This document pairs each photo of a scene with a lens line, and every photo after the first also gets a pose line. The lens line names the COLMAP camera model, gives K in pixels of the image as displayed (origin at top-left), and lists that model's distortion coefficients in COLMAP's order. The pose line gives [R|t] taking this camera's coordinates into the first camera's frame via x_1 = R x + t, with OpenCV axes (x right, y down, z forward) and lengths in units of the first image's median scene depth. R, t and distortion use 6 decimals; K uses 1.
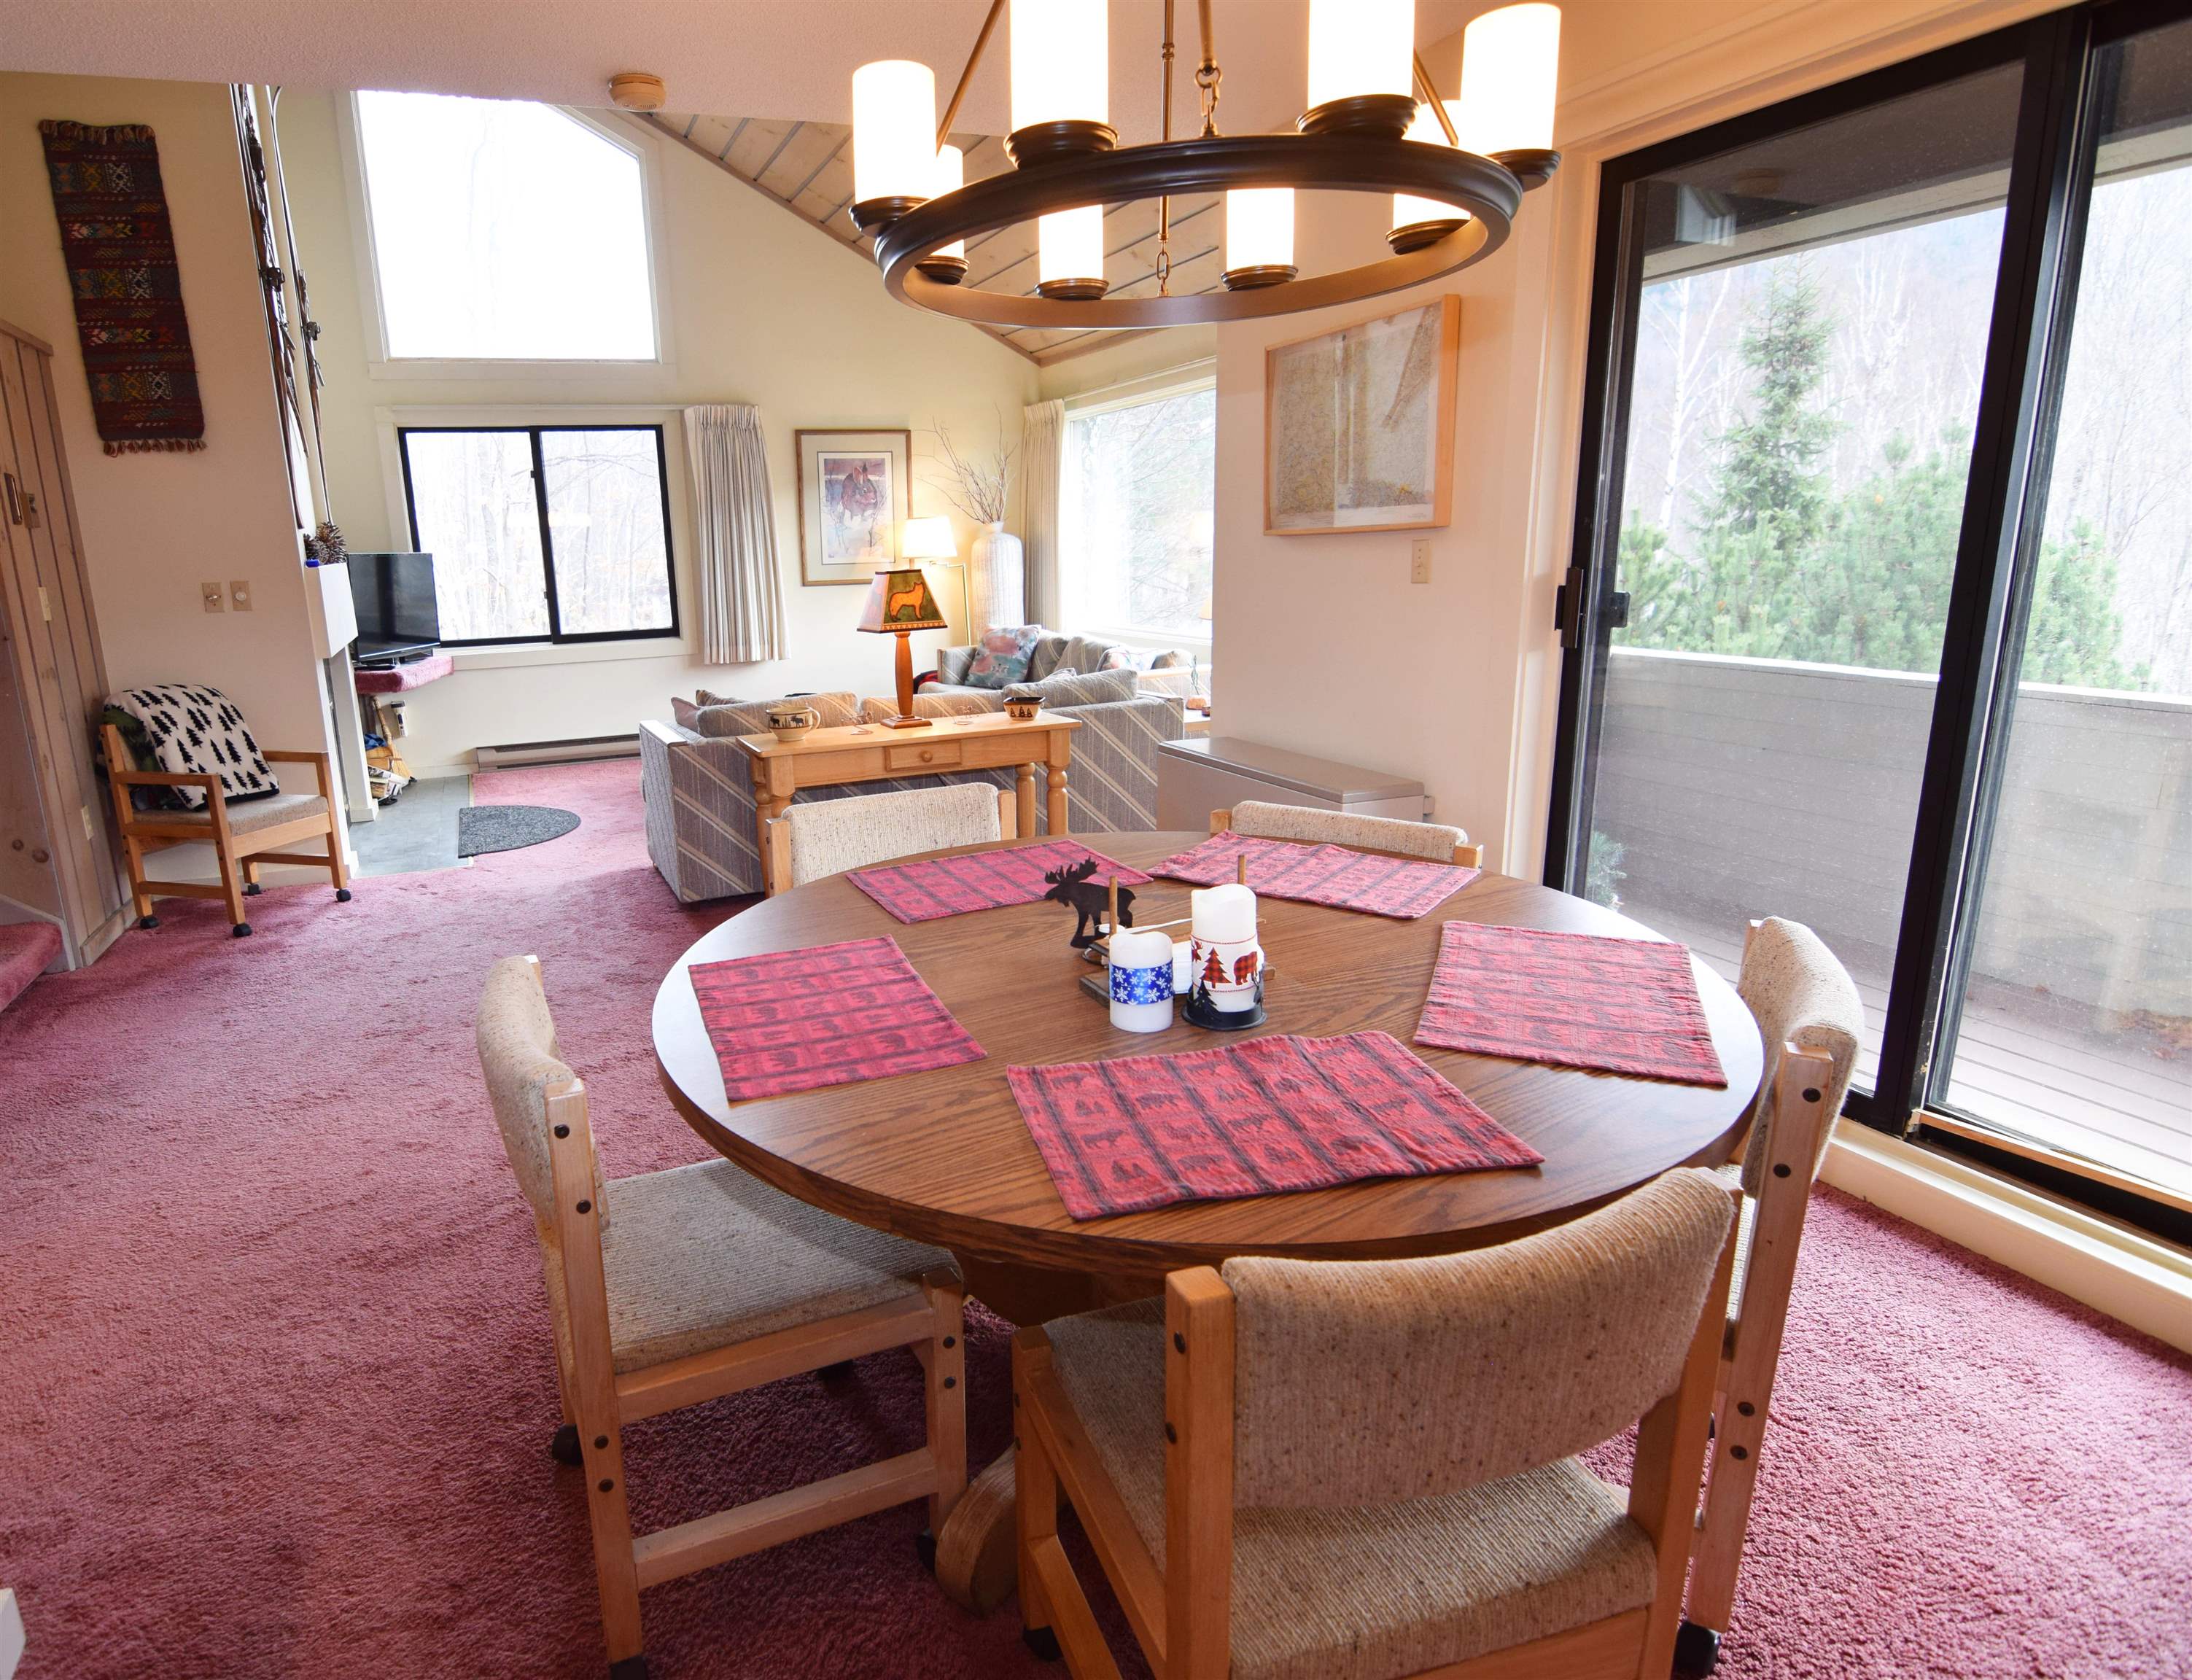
lens RADIAL K [[1222.4, 0, 913.2], [0, 1222.4, 838.1], [0, 0, 1]] dist [0.004212, -0.027975]
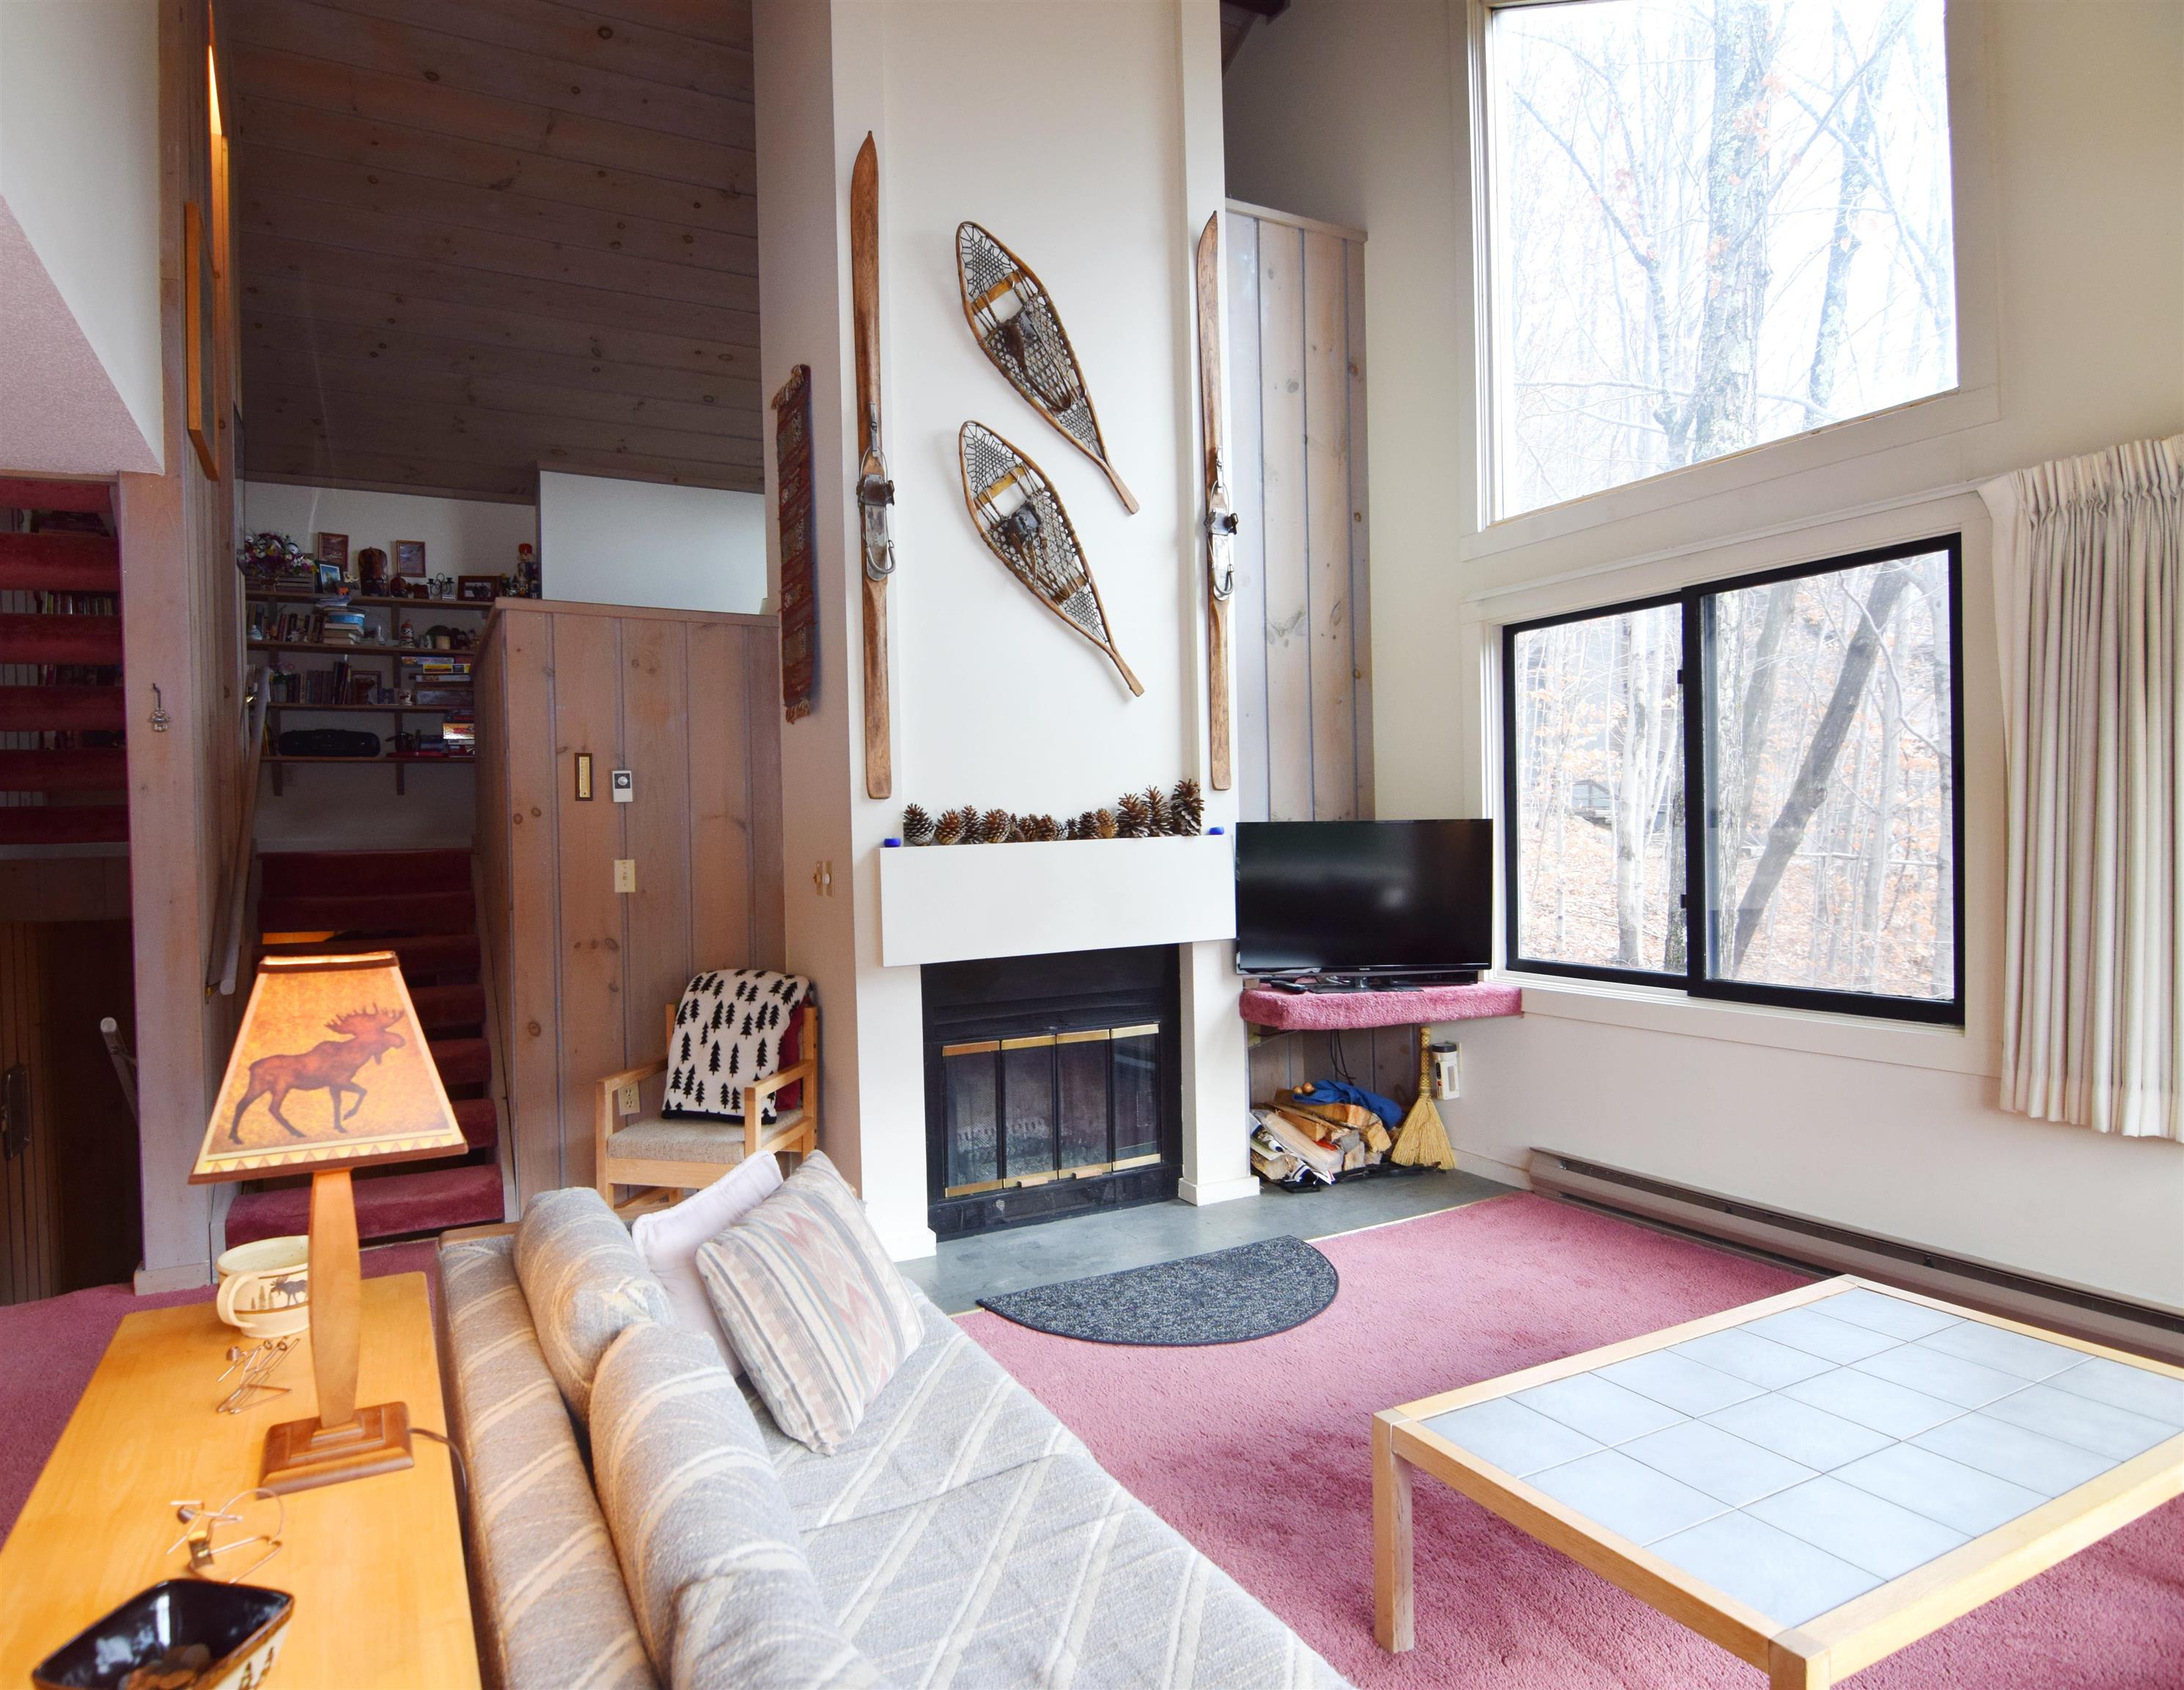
lens RADIAL K [[1233.8, 0, 972.7], [0, 1233.8, 844.4], [0, 0, 1]] dist [0.000001, -0.014800]
pose [[0.109846, 0.044239, -0.992964, 0.186332], [-0.217336, 0.975903, 0.019437, -0.169017], [0.969896, 0.213672, 0.116814, 0.649623]]
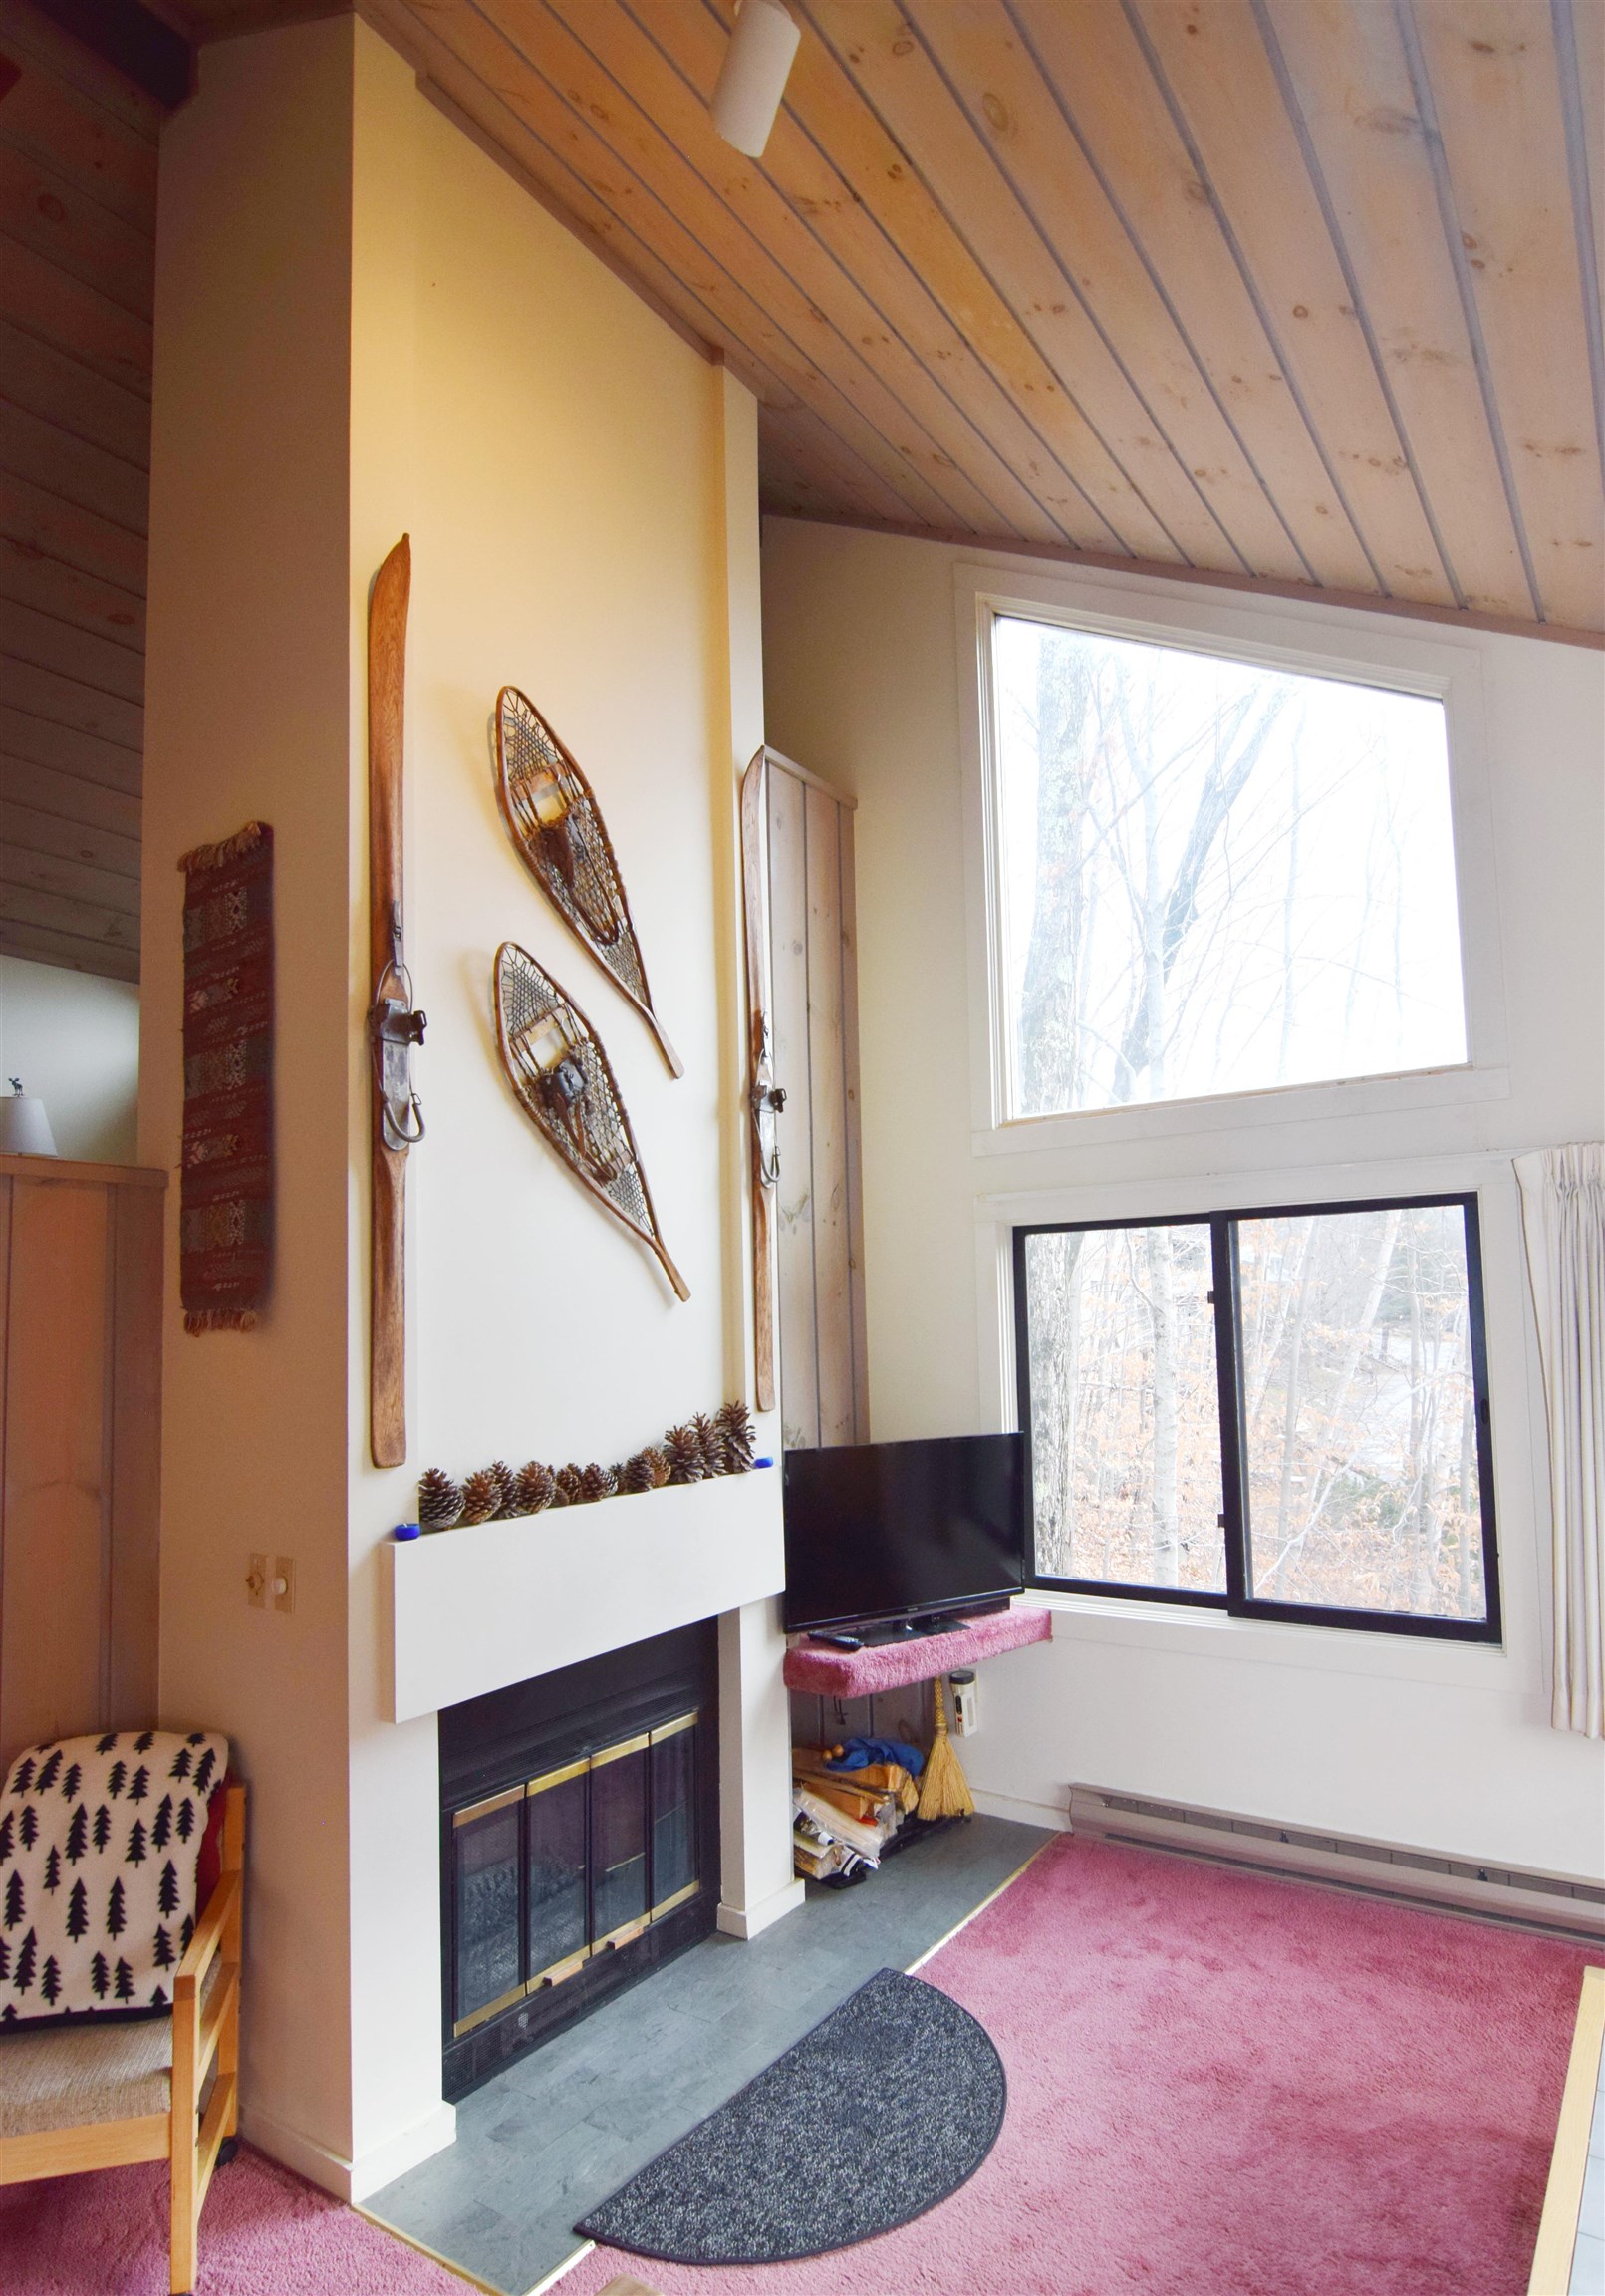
lens RADIAL K [[1244.3, 0, 859.9], [0, 1244.3, 1235.2], [0, 0, 1]] dist [0.001543, -0.017507]
pose [[0.605942, -0.033861, -0.794788, 0.032116], [-0.185162, 0.965650, -0.182307, -0.193325], [0.773660, 0.257632, 0.578858, 0.549176]]
